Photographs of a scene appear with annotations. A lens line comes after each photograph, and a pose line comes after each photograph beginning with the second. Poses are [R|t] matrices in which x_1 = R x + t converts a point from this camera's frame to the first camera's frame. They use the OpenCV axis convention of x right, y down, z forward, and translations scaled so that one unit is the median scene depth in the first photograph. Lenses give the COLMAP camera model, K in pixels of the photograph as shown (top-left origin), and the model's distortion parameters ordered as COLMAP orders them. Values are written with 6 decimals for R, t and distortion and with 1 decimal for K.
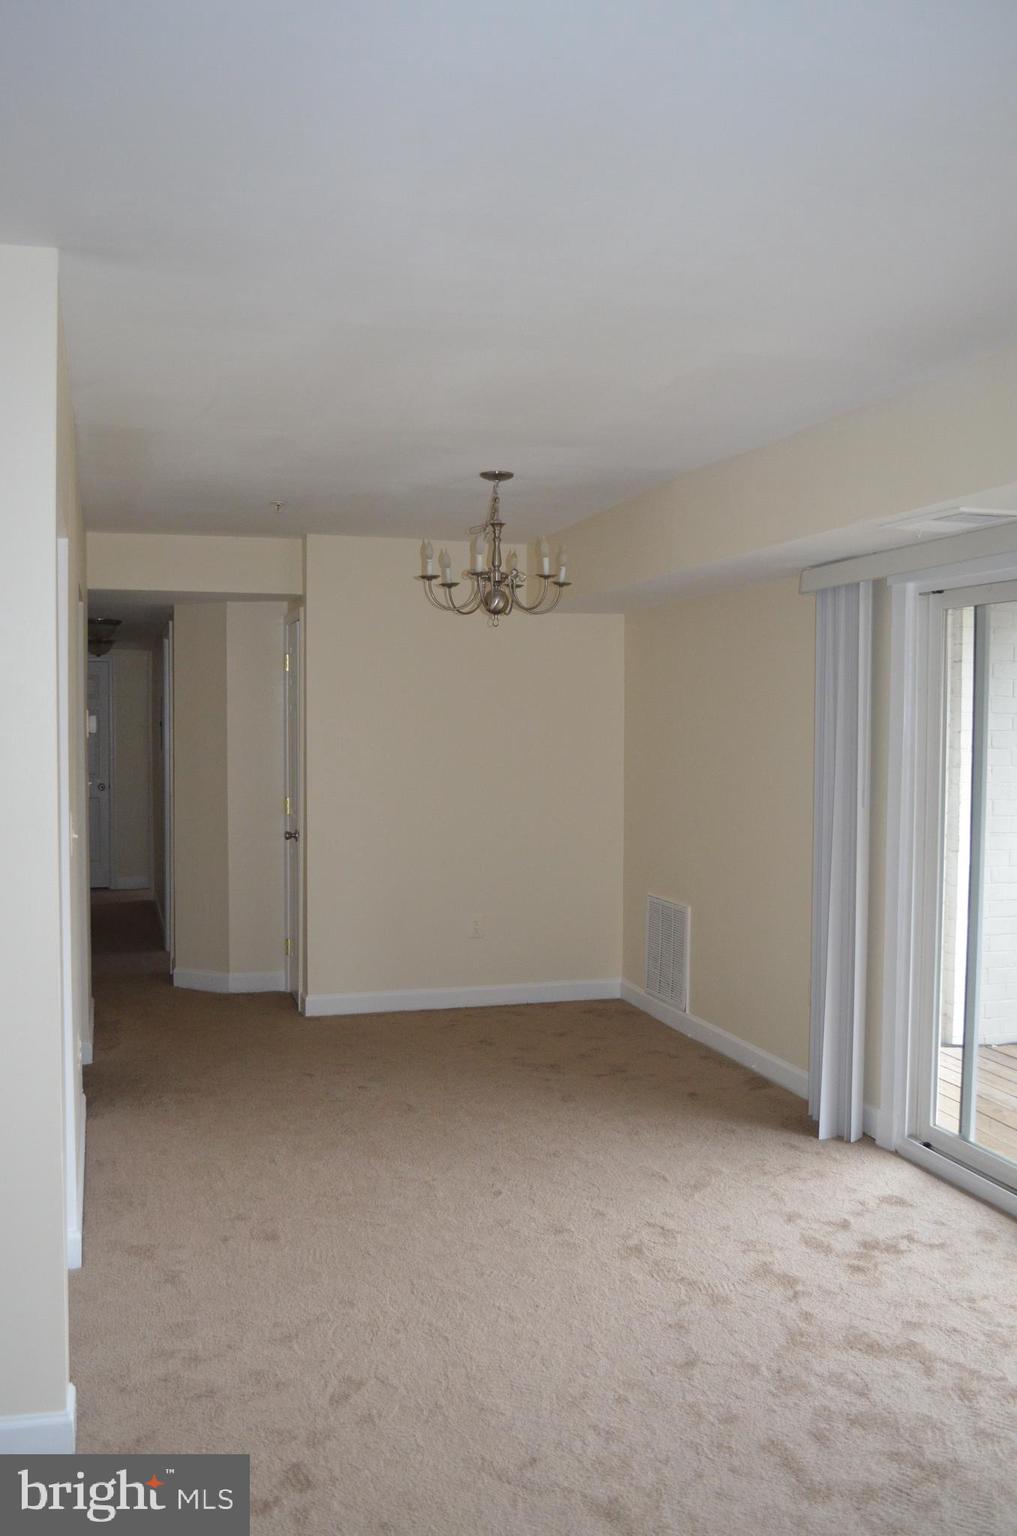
lens RADIAL K [[1370.6, 0, 509.7], [0, 1370.6, 769.4], [0, 0, 1]] dist [-0.050250, -0.009980]
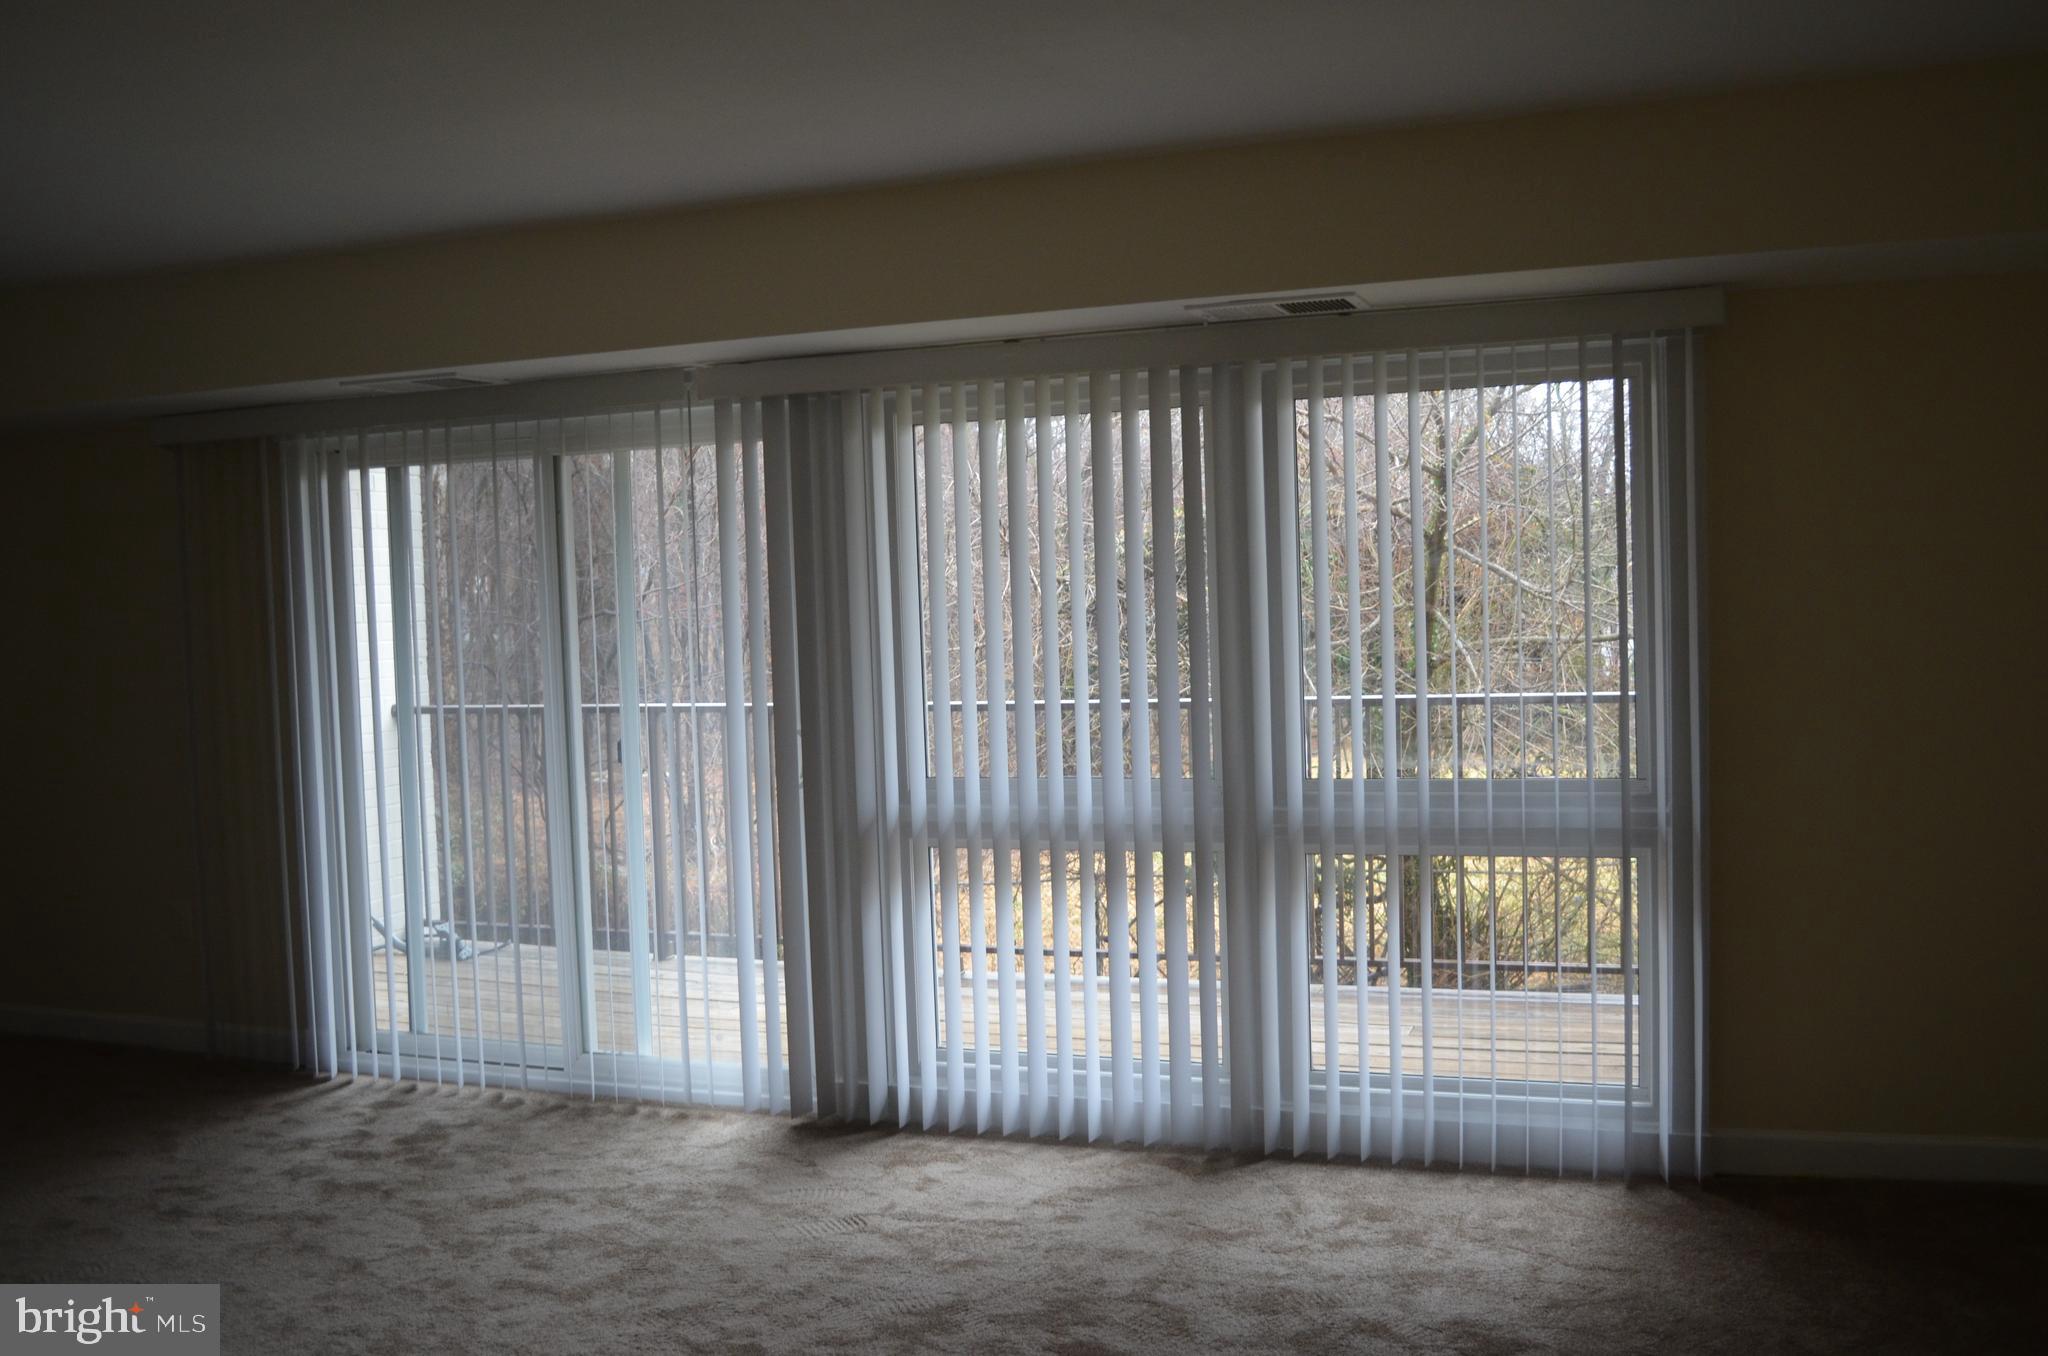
lens RADIAL K [[1827.5, 0, 1037.7], [0, 1827.5, 668.4], [0, 0, 1]] dist [-0.050250, -0.009980]
pose [[0.601331, -0.061427, 0.796635, -0.501896], [0.063021, 0.997581, 0.029350, 0.012734], [-0.796511, 0.032556, 0.603747, -0.138501]]
